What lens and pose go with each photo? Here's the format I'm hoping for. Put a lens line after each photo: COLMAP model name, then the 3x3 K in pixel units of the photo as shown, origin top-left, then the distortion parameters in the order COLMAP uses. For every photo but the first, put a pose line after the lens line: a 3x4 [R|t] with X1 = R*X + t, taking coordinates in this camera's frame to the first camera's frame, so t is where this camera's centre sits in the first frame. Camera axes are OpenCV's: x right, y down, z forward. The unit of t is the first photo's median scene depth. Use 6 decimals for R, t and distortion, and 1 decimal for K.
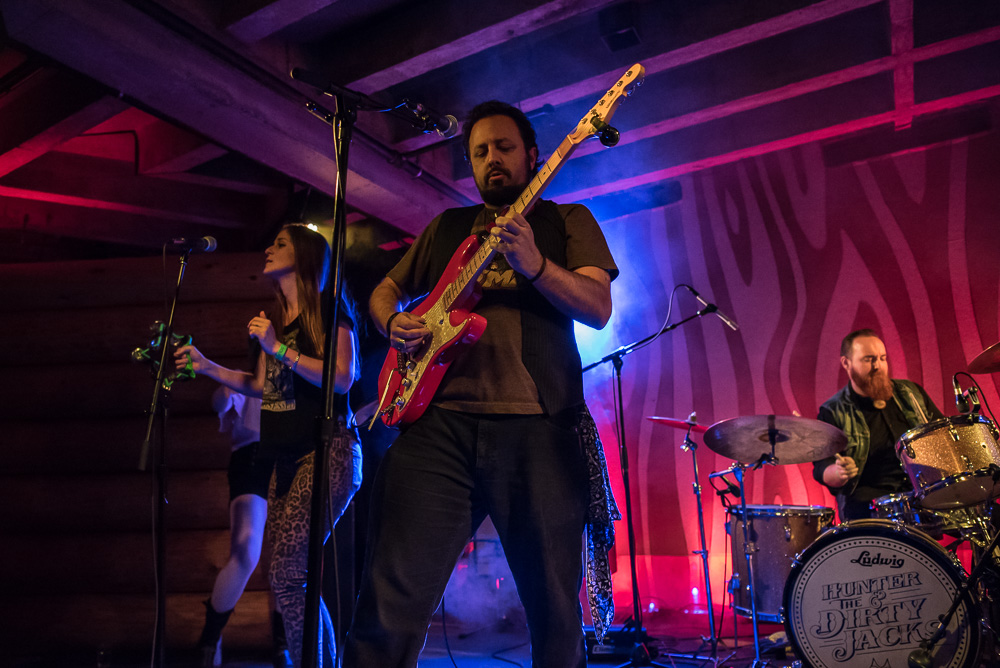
lens RADIAL K [[739.9, 0, 460.7], [0, 739.9, 307.4], [0, 0, 1]] dist [-0.055410, 0.006061]
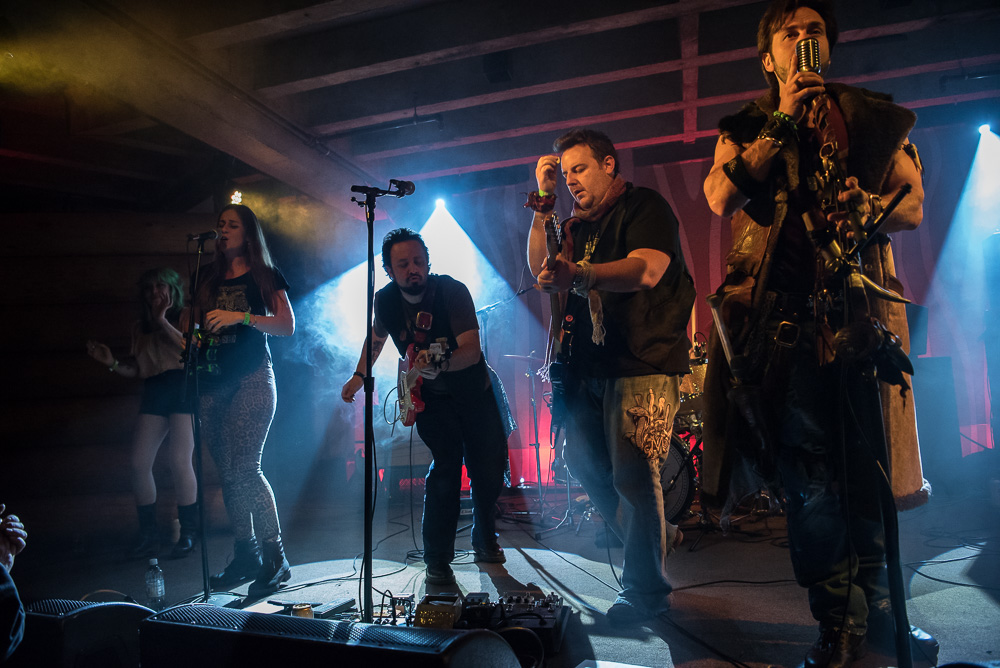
lens RADIAL K [[698.6, 0, 492.2], [0, 698.6, 333.7], [0, 0, 1]] dist [-0.064522, 0.004901]
pose [[0.964122, 0.005960, 0.265394, -0.134700], [-0.046486, 0.988090, 0.146684, -0.092330], [-0.261359, -0.153759, 0.952916, -0.295749]]
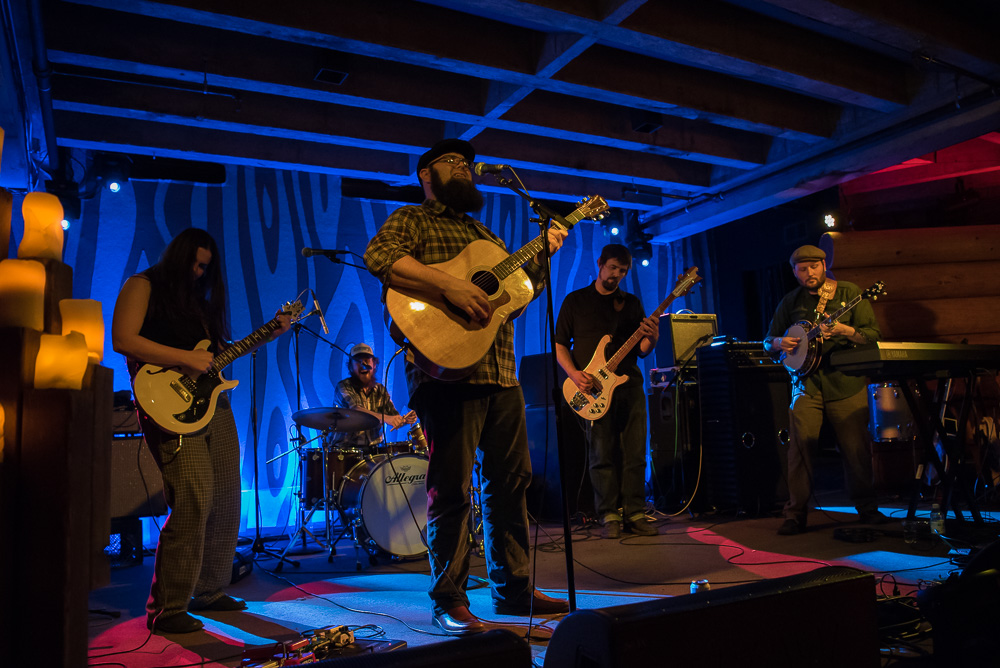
lens RADIAL K [[775.5, 0, 512.0], [0, 775.5, 355.4], [0, 0, 1]] dist [-0.062908, 0.003961]
pose [[0.482380, 0.087820, 0.871549, -0.758783], [-0.194069, 0.980951, 0.008568, 0.022465], [-0.854194, -0.173273, 0.490234, 0.042292]]
